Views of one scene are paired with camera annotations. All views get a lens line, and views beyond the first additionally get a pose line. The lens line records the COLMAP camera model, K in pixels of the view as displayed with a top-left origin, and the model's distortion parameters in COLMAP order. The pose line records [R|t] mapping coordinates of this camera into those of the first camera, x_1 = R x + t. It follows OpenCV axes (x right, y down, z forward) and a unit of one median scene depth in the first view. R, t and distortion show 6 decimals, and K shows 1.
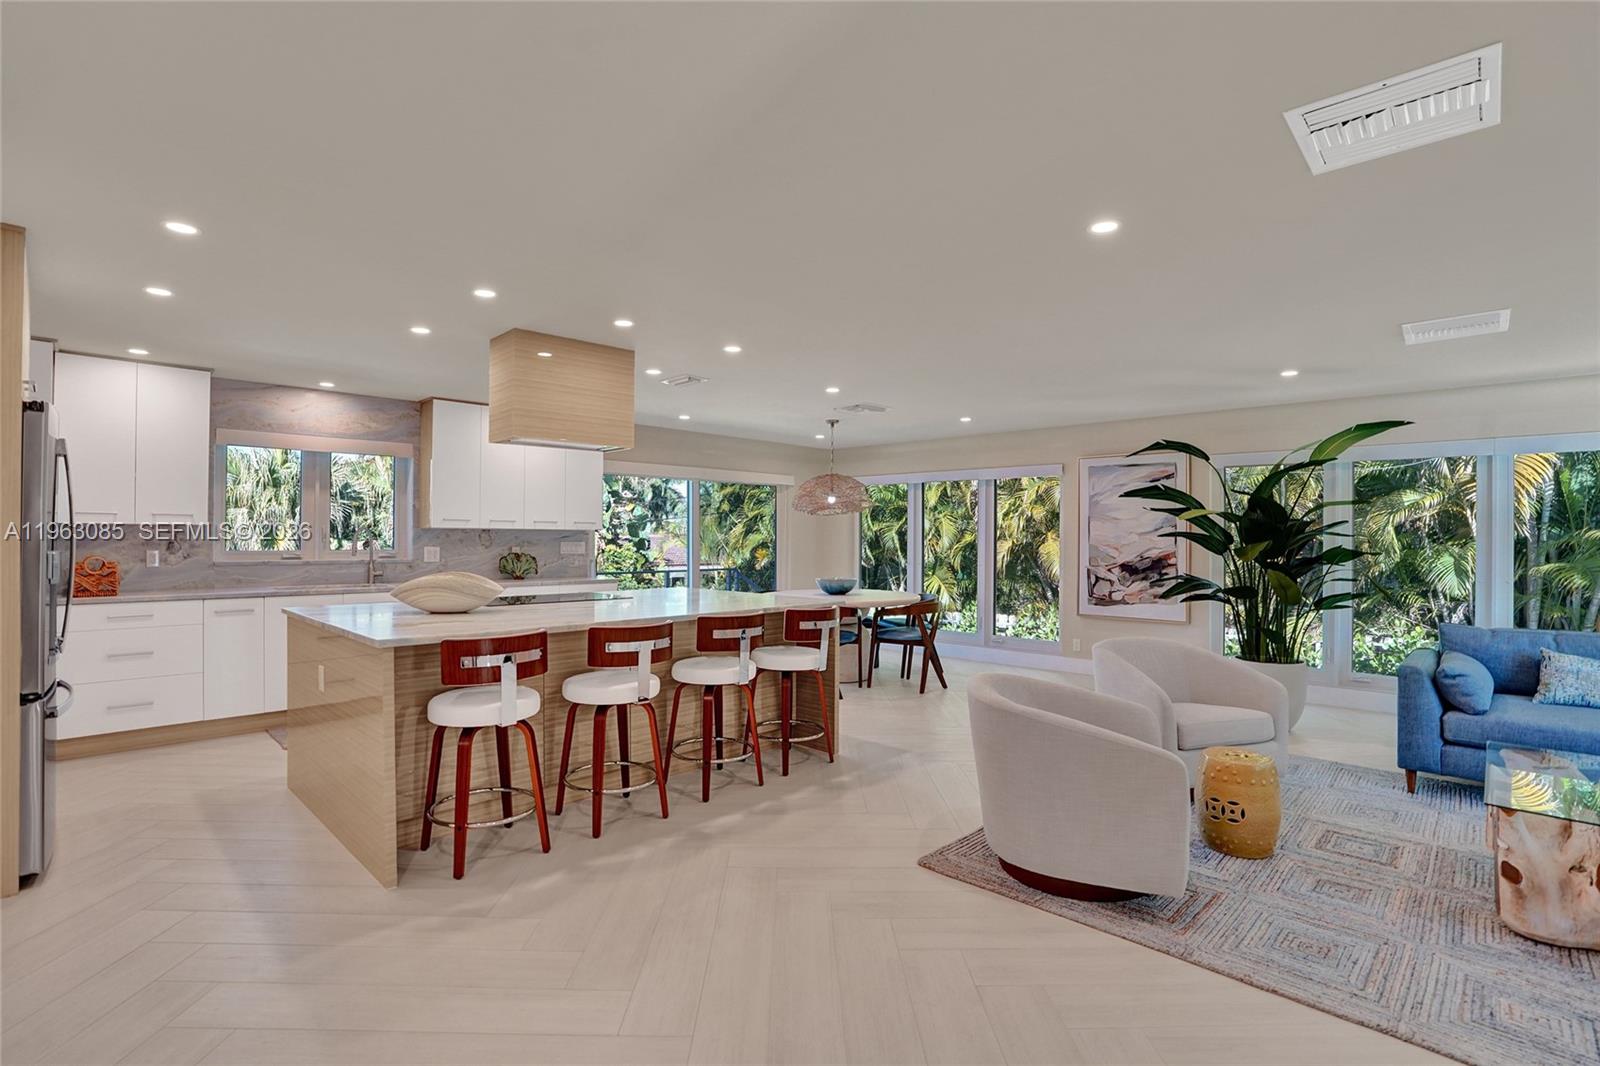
lens RADIAL K [[750.4, 0, 799.2], [0, 750.4, 542.6], [0, 0, 1]] dist [-0.069716, 0.027048]
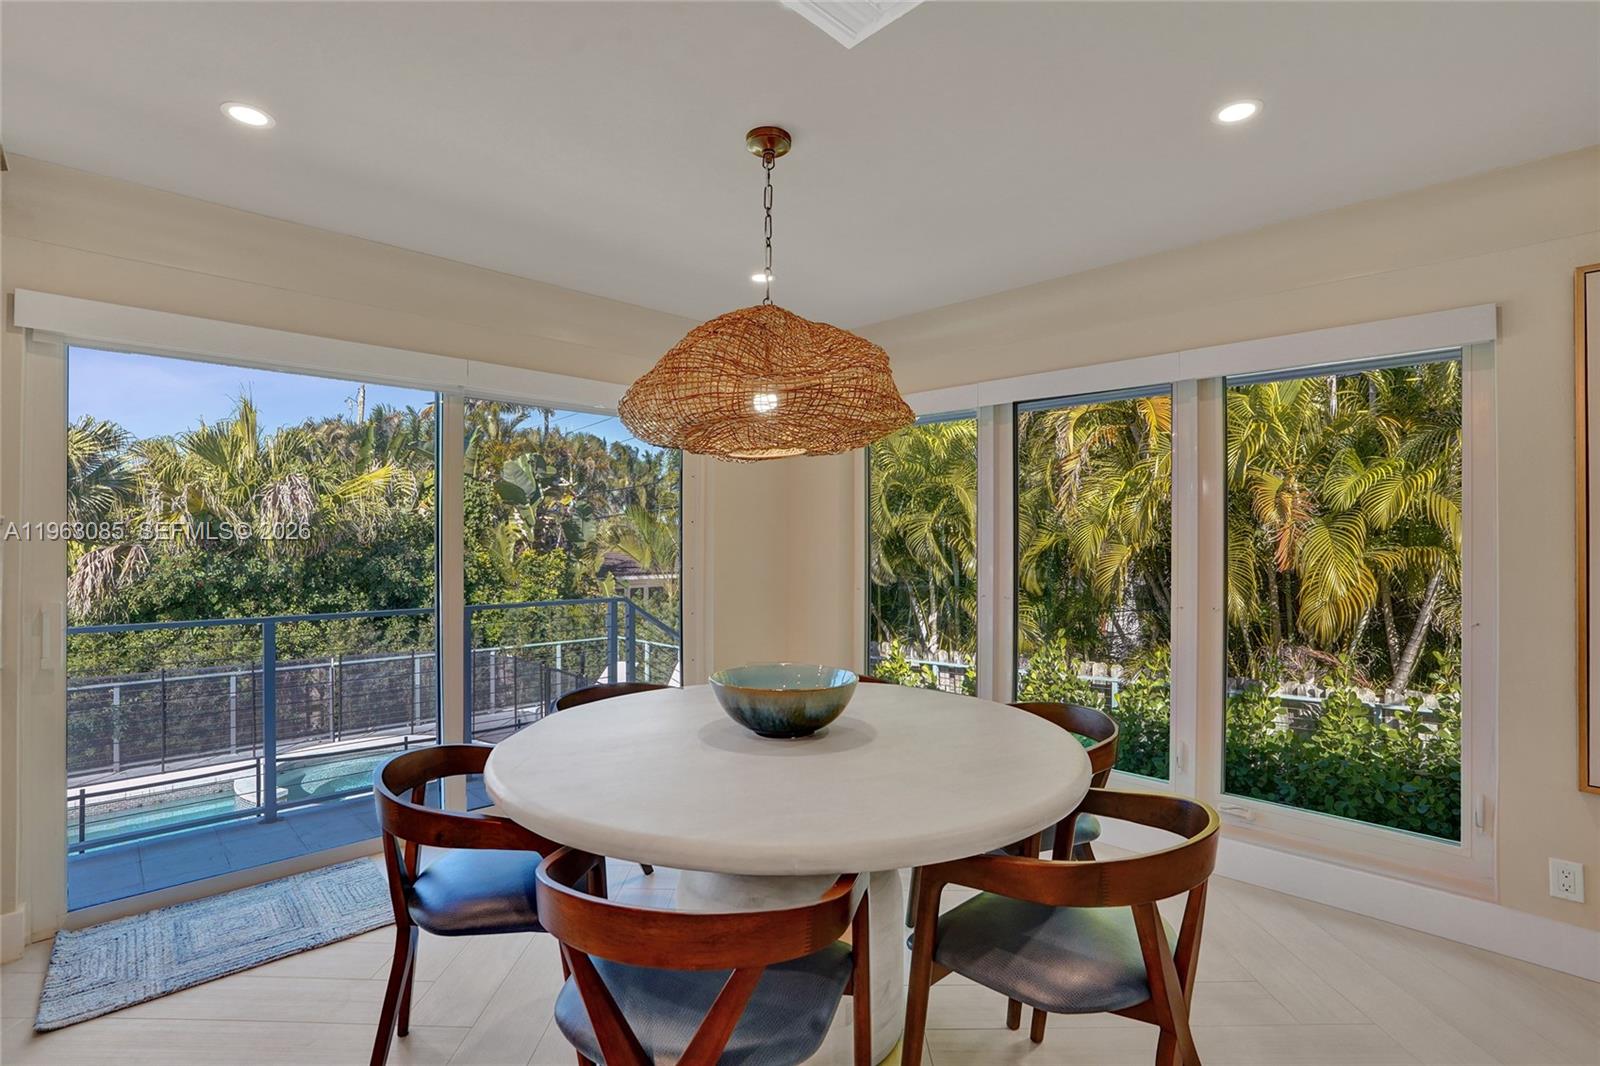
lens RADIAL K [[750.4, 0, 799.2], [0, 750.4, 542.6], [0, 0, 1]] dist [-0.069716, 0.027048]
pose [[0.999911, -0.001488, -0.013266, 0.067273], [0.001414, 0.999983, -0.005648, -0.001133], [0.013274, 0.005629, 0.999896, 0.796469]]
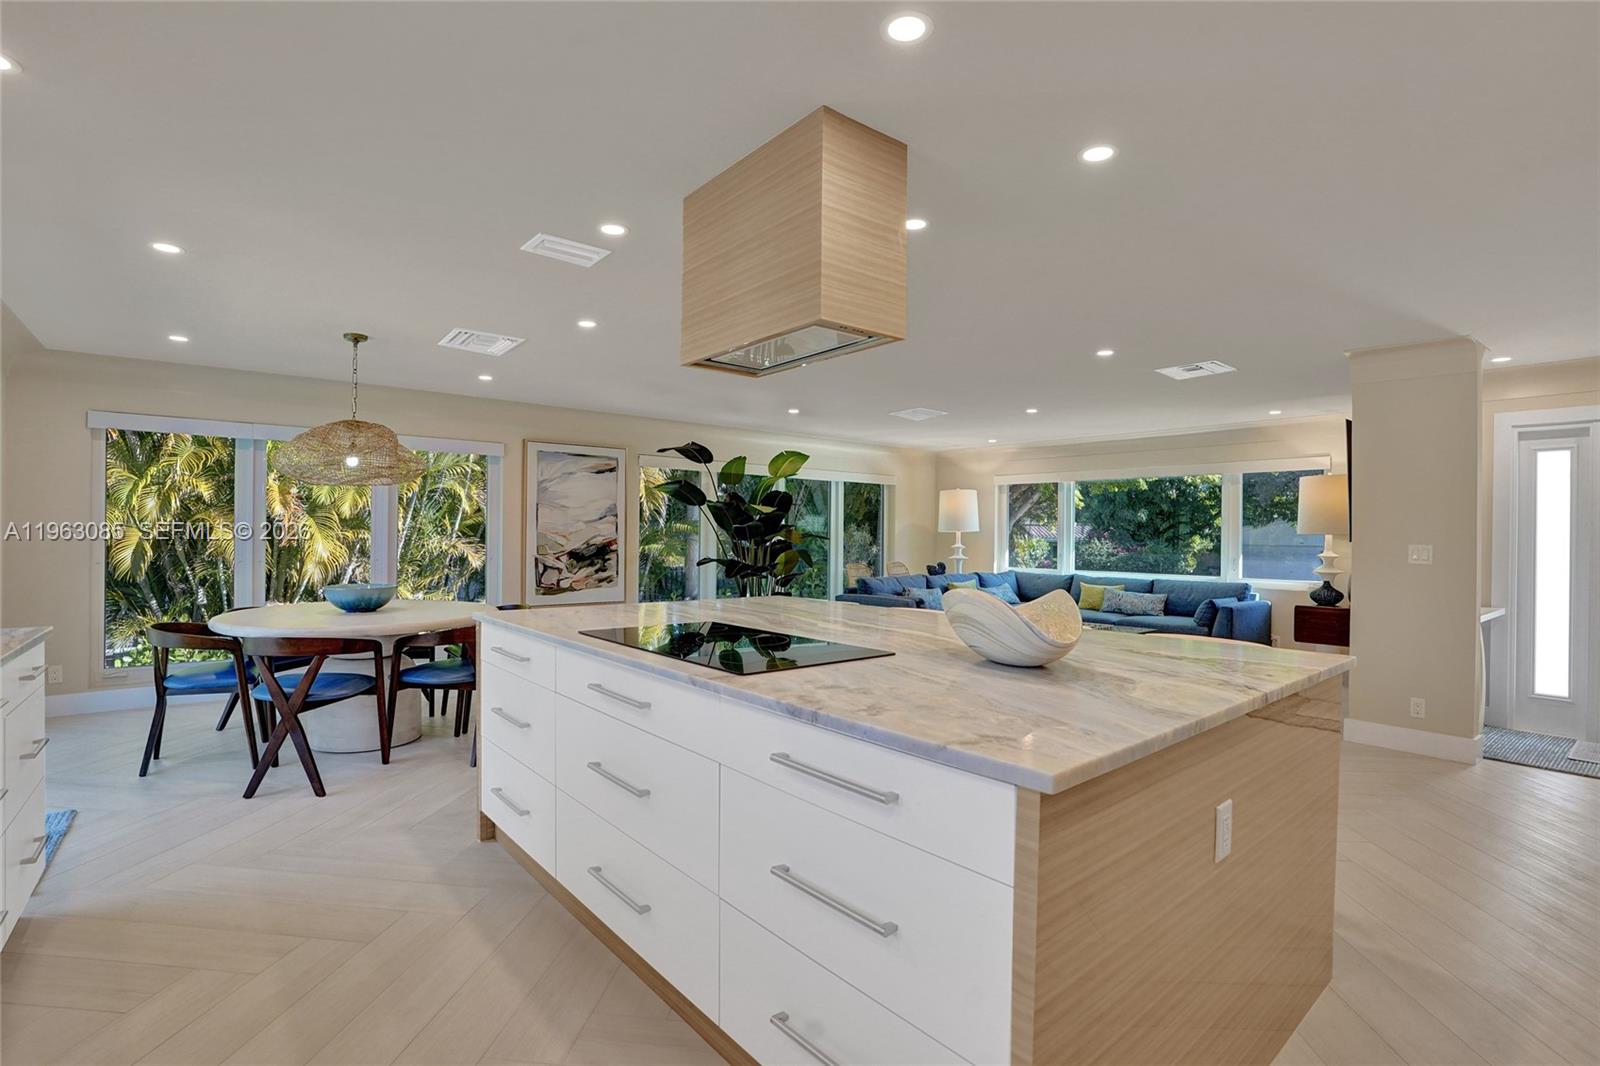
lens RADIAL K [[747.9, 0, 800.0], [0, 747.9, 533.0], [0, 0, 1]] dist [-0.069123, 0.021992]
pose [[0.104382, -0.002550, 0.994534, -0.586411], [-0.001855, 0.999994, 0.002758, 0.000258], [-0.994536, -0.002133, 0.104377, 0.633352]]
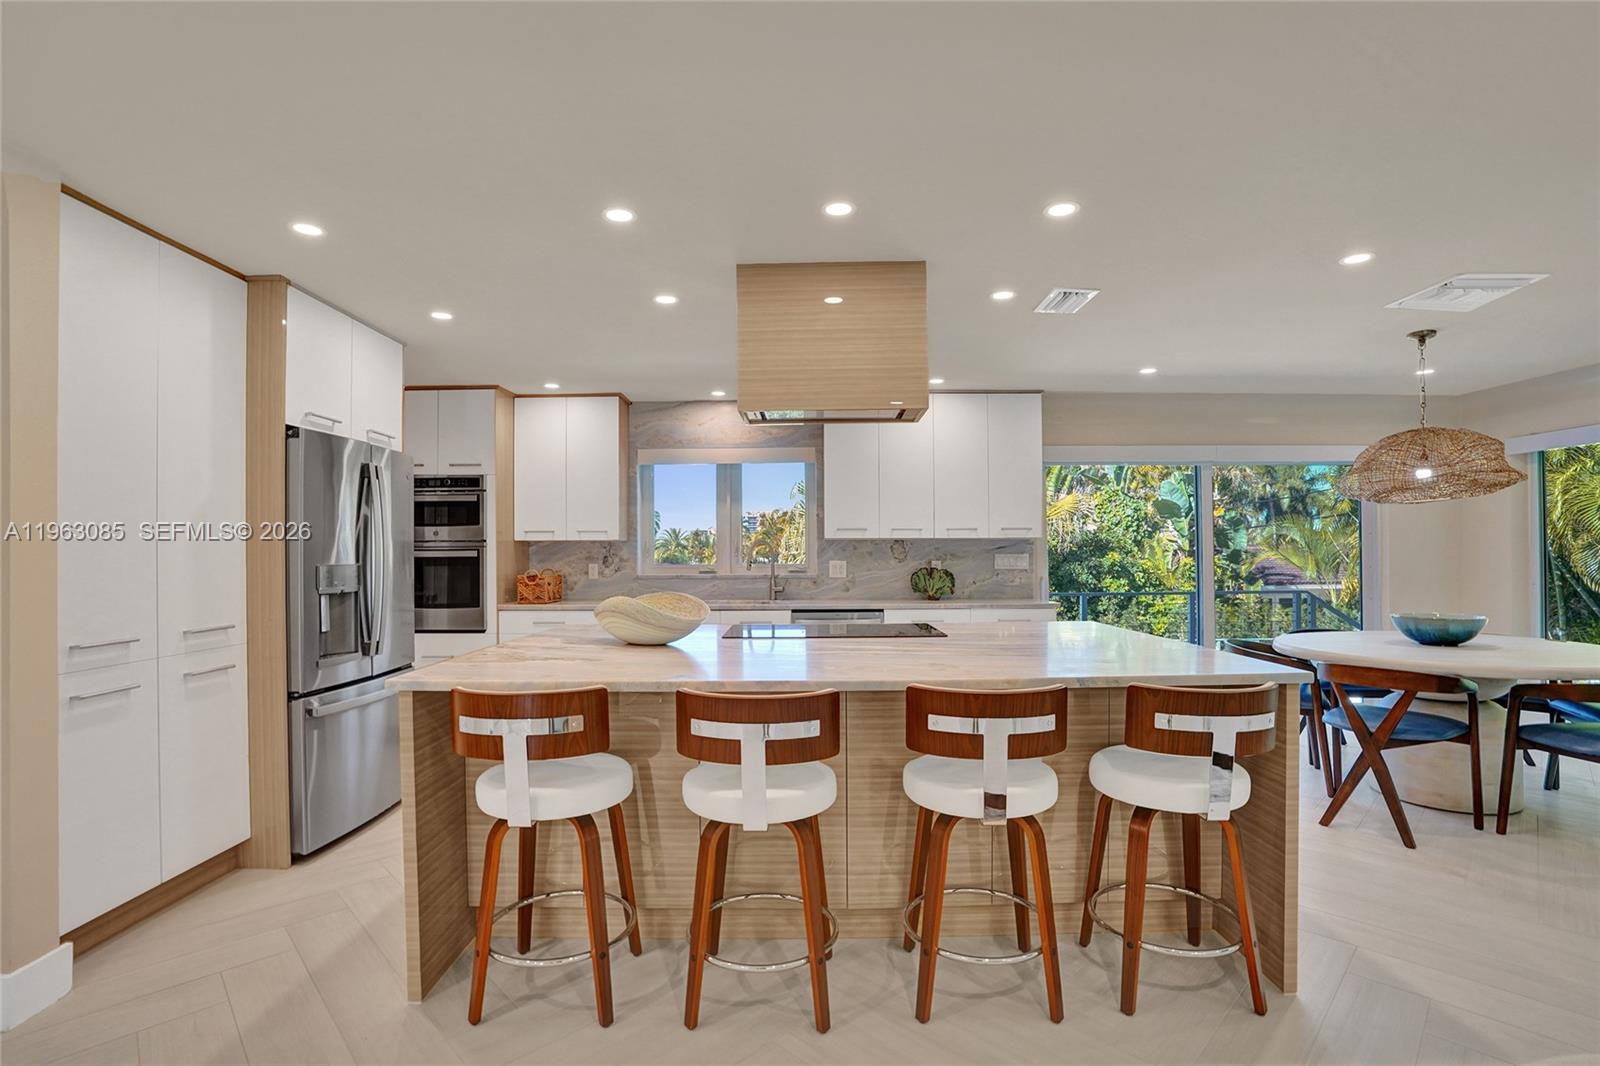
lens RADIAL K [[750.4, 0, 799.2], [0, 750.4, 542.6], [0, 0, 1]] dist [-0.069716, 0.027048]
pose [[0.695681, -0.019959, -0.718074, 0.117697], [0.005769, 0.999737, -0.022199, 0.003842], [0.718328, 0.011301, 0.695613, 0.327024]]
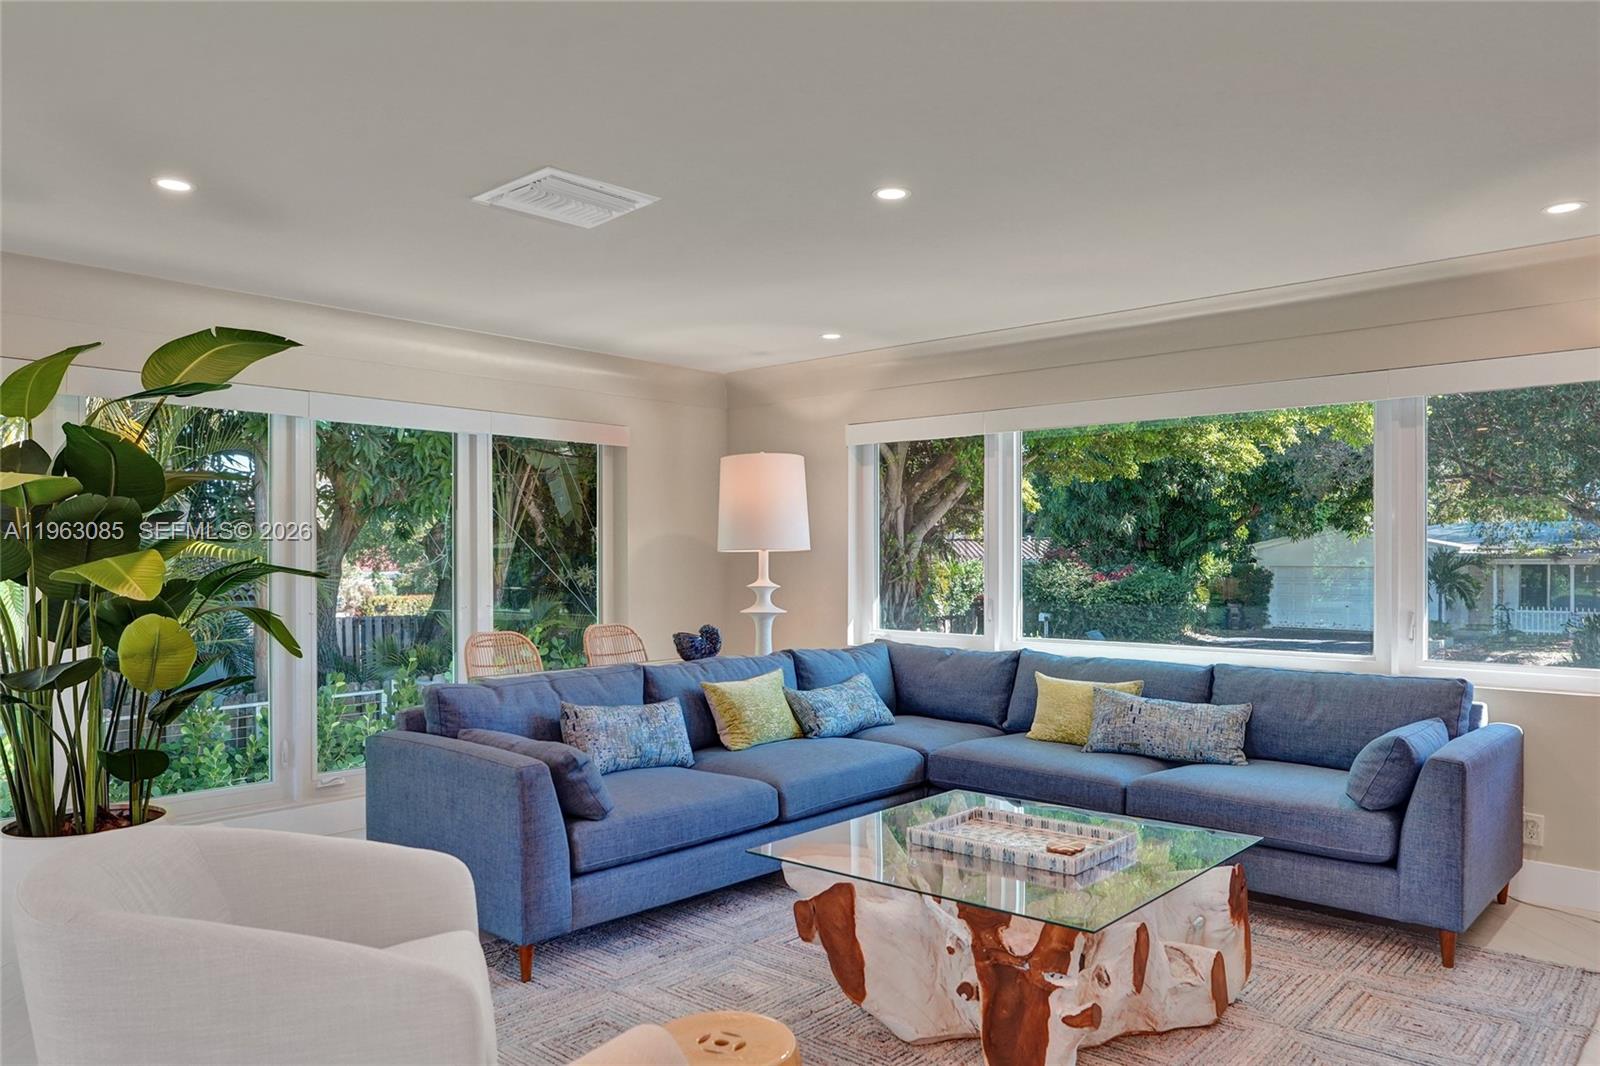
lens RADIAL K [[1091.5, 0, 797.5], [0, 1091.5, 563.1], [0, 0, 1]] dist [-0.026278, 0.002093]
pose [[-0.042163, -0.010567, 0.999055, -0.018700], [0.008378, 0.999905, 0.010929, 0.001268], [-0.999076, 0.008831, -0.042071, 0.483528]]
